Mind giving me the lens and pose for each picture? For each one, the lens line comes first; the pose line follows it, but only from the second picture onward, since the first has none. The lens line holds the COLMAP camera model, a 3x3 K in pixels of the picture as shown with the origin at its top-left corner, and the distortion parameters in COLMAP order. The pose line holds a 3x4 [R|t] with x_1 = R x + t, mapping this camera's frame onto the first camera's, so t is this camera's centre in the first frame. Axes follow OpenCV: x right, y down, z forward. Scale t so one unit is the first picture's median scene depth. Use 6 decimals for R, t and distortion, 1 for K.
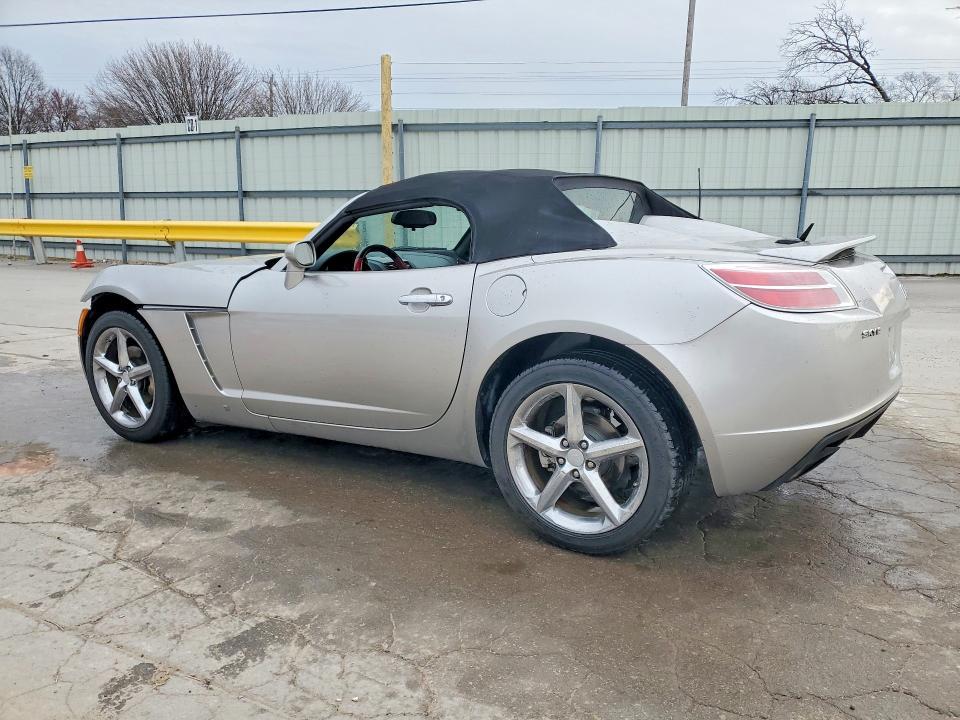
lens RADIAL K [[737.7, 0, 479.8], [0, 737.7, 383.9], [0, 0, 1]] dist [0.007086, 0.004723]
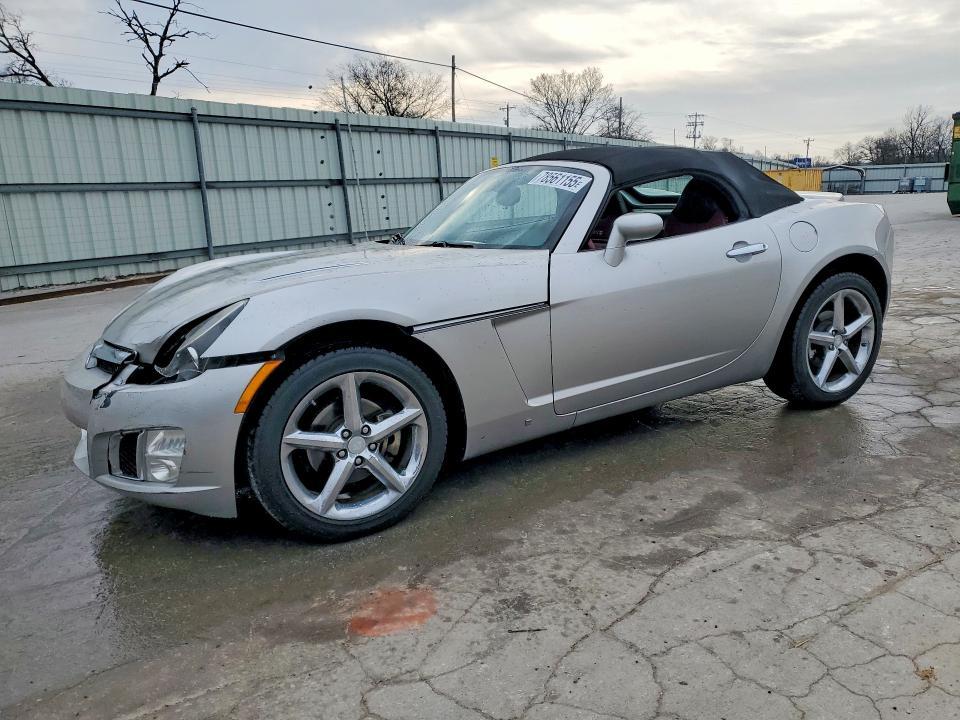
lens RADIAL K [[723.9, 0, 480.0], [0, 723.9, 360.0], [0, 0, 1]] dist [0.007637, 0.001363]
pose [[0.480380, -0.212860, 0.850838, -0.919725], [0.229787, 0.966761, 0.112124, -0.127044], [-0.846424, 0.141650, 0.513325, 0.509872]]
